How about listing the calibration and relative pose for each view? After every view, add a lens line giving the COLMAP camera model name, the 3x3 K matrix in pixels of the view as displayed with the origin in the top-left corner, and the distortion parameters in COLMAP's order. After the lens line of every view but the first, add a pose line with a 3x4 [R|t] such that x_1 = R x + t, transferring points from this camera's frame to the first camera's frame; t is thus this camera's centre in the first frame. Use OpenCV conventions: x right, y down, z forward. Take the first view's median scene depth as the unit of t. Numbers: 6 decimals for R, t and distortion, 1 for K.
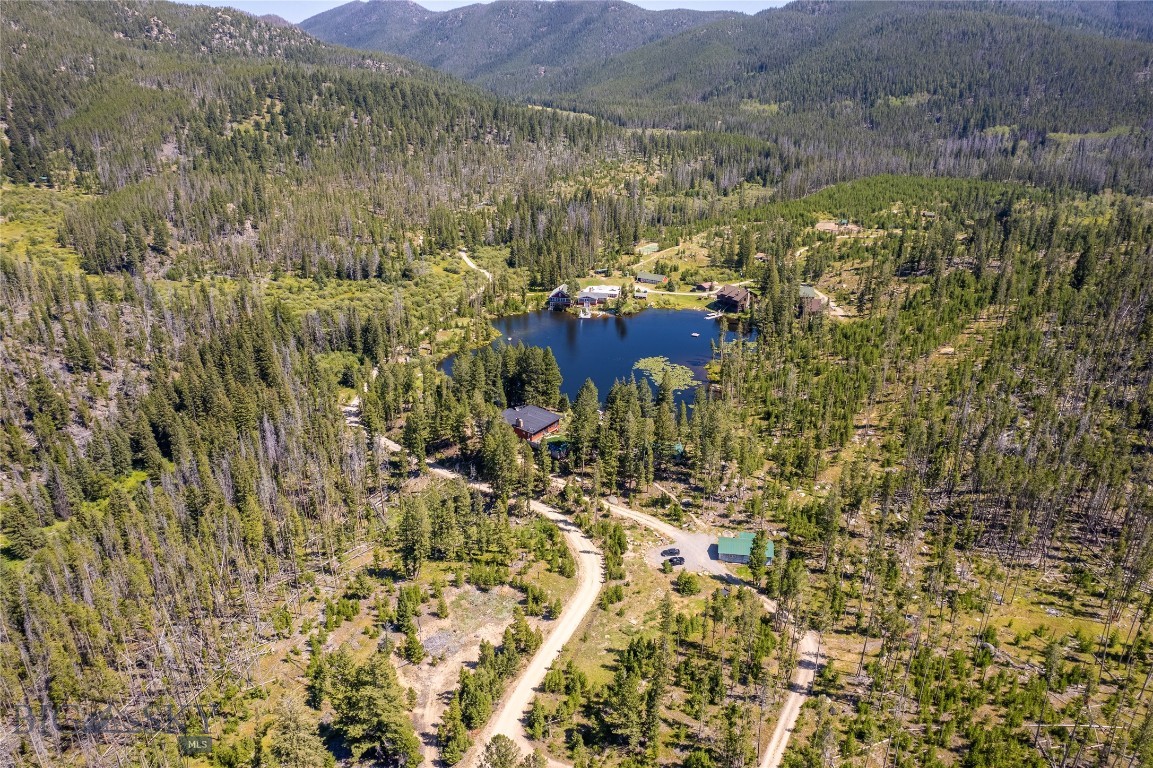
lens RADIAL K [[737.8, 0, 584.9], [0, 737.8, 378.6], [0, 0, 1]] dist [-0.075405, 0.066725]
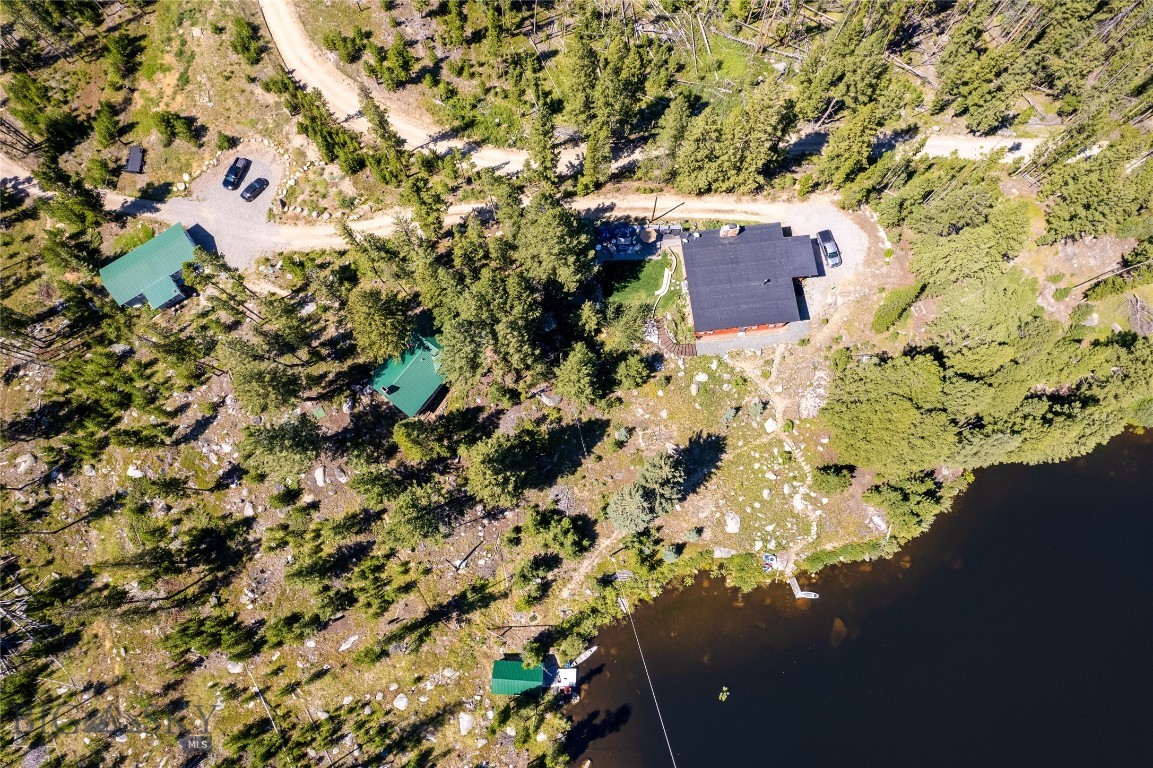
lens RADIAL K [[737.8, 0, 581.0], [0, 737.8, 383.8], [0, 0, 1]] dist [-0.075405, 0.066725]
pose [[-0.704026, 0.691970, -0.159764, 0.057375], [-0.278677, -0.062263, 0.958364, -0.184235], [0.653212, 0.719236, 0.236671, 0.494508]]
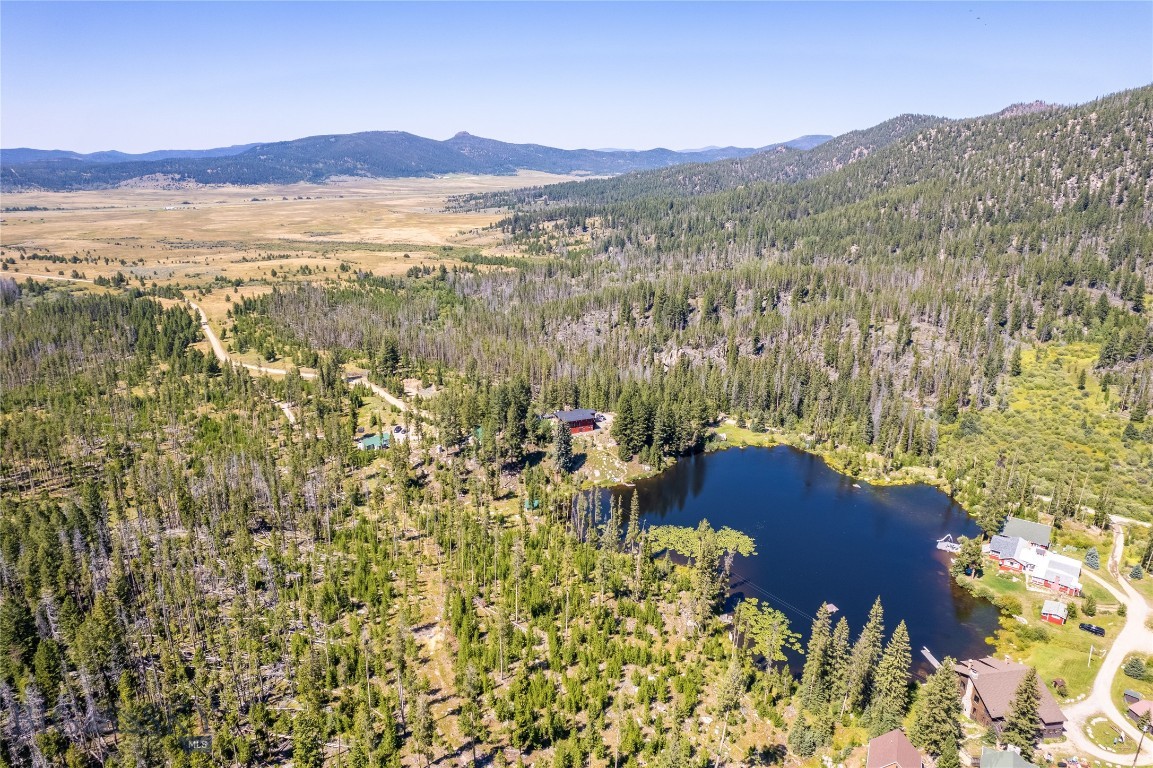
lens RADIAL K [[737.8, 0, 580.0], [0, 737.8, 386.2], [0, 0, 1]] dist [-0.075405, 0.066725]
pose [[-0.475624, 0.255833, -0.841624, 0.584970], [-0.348845, 0.823463, 0.447454, -0.334480], [0.807520, 0.506417, -0.302413, 0.777145]]
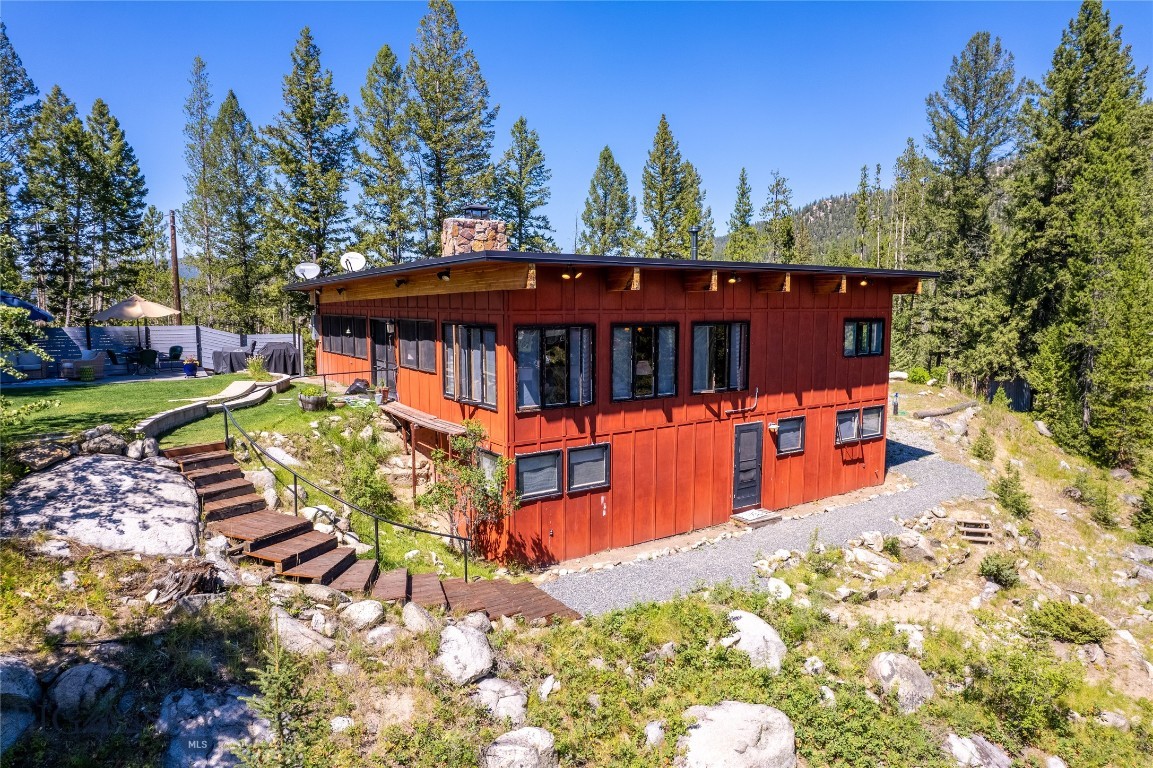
lens RADIAL K [[737.8, 0, 579.6], [0, 737.8, 380.6], [0, 0, 1]] dist [-0.075405, 0.066725]
pose [[-0.284261, 0.099016, -0.953620, 0.010786], [-0.379348, 0.901866, 0.206720, 0.025829], [0.880506, 0.420517, -0.218803, 0.573067]]
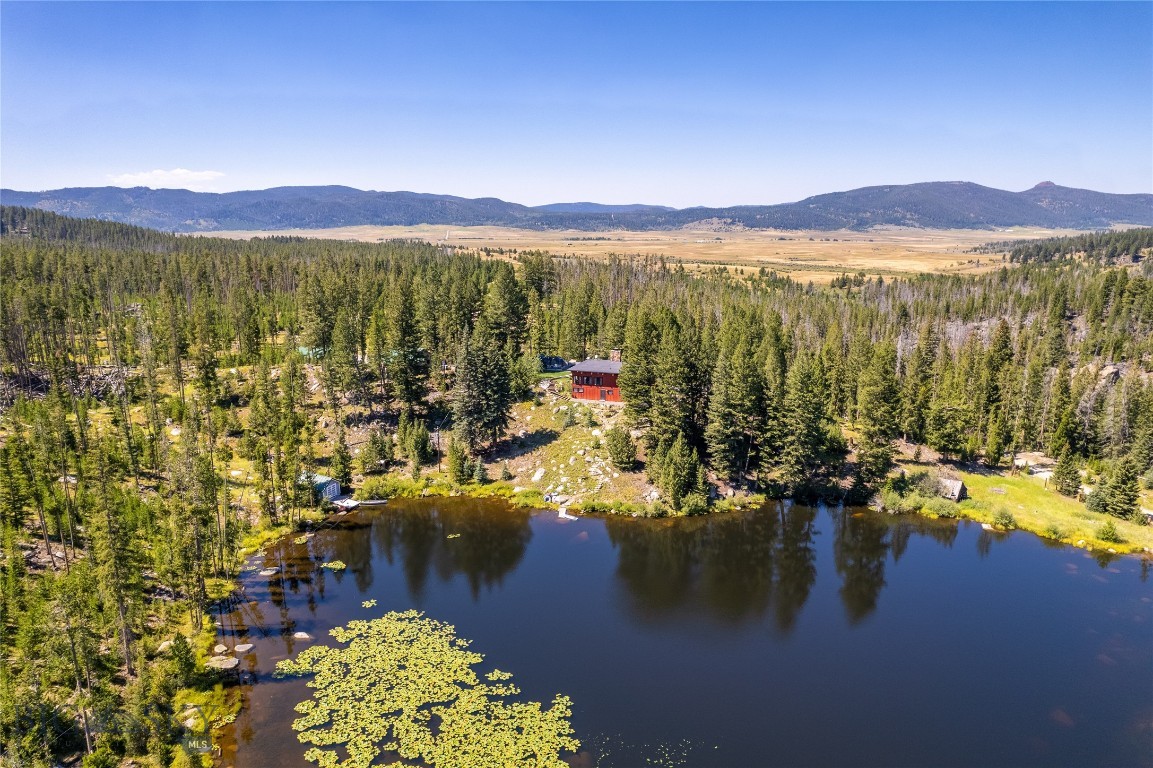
lens RADIAL K [[737.8, 0, 581.5], [0, 737.8, 388.8], [0, 0, 1]] dist [-0.075405, 0.066725]
pose [[-0.937949, 0.073301, -0.338938, 0.097830], [-0.140357, 0.813517, 0.564349, -0.165341], [0.317099, 0.576902, -0.752750, 0.836276]]
